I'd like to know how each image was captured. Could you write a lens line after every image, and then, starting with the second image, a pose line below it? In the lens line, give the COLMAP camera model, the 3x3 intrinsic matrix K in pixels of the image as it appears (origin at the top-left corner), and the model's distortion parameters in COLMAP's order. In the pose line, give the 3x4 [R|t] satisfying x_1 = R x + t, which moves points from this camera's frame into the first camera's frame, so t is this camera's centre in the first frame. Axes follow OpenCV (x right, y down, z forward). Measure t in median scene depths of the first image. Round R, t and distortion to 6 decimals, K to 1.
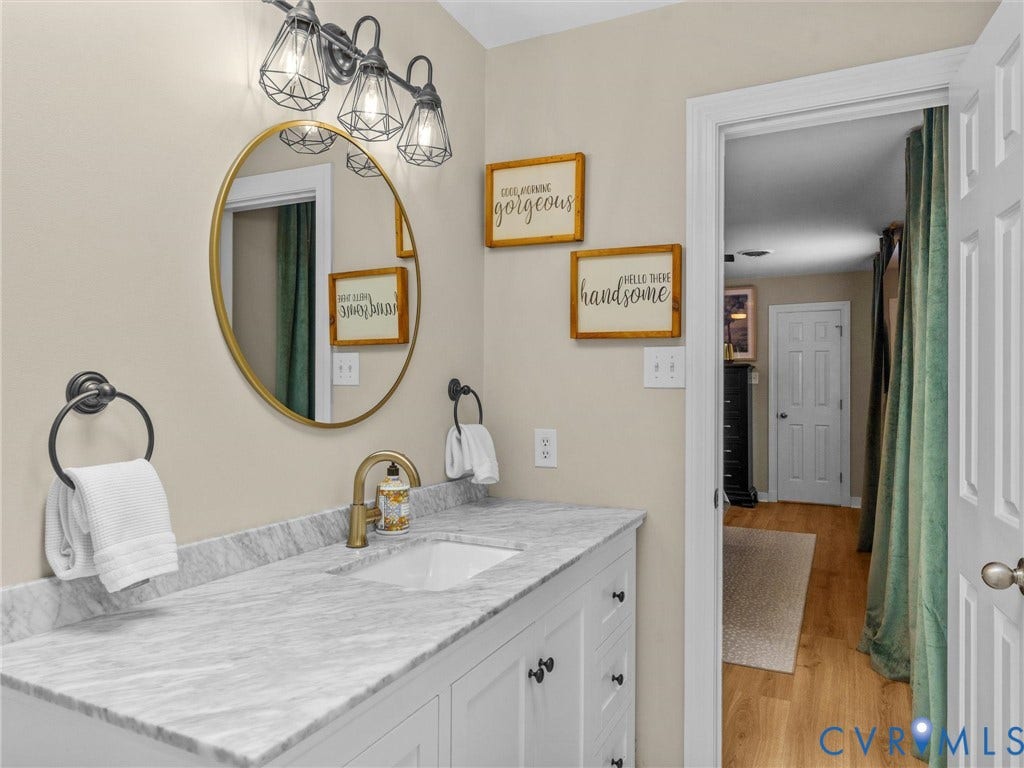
lens RADIAL K [[682.0, 0, 511.4], [0, 682.0, 382.0], [0, 0, 1]] dist [0.000610, 0.000943]
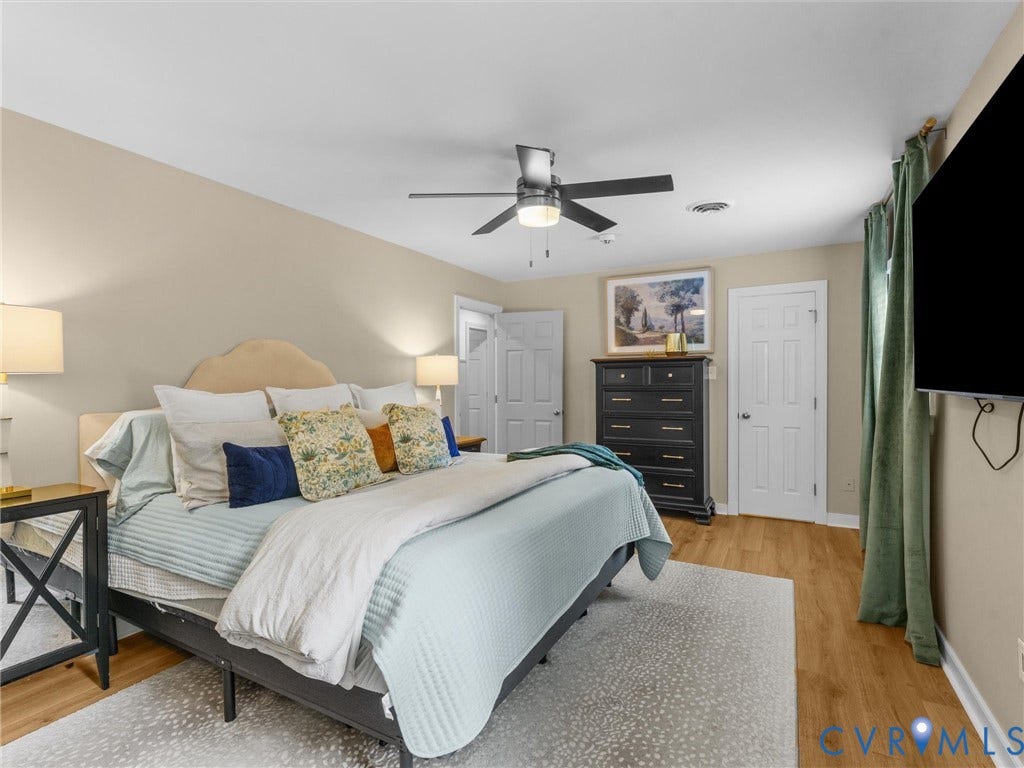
lens RADIAL K [[492.8, 0, 514.2], [0, 492.8, 388.4], [0, 0, 1]] dist [-0.001490, -0.003148]
pose [[0.998763, -0.005860, -0.049378, 0.137952], [0.006684, 0.999841, 0.016540, 0.001984], [0.049273, -0.016849, 0.998643, 0.365179]]
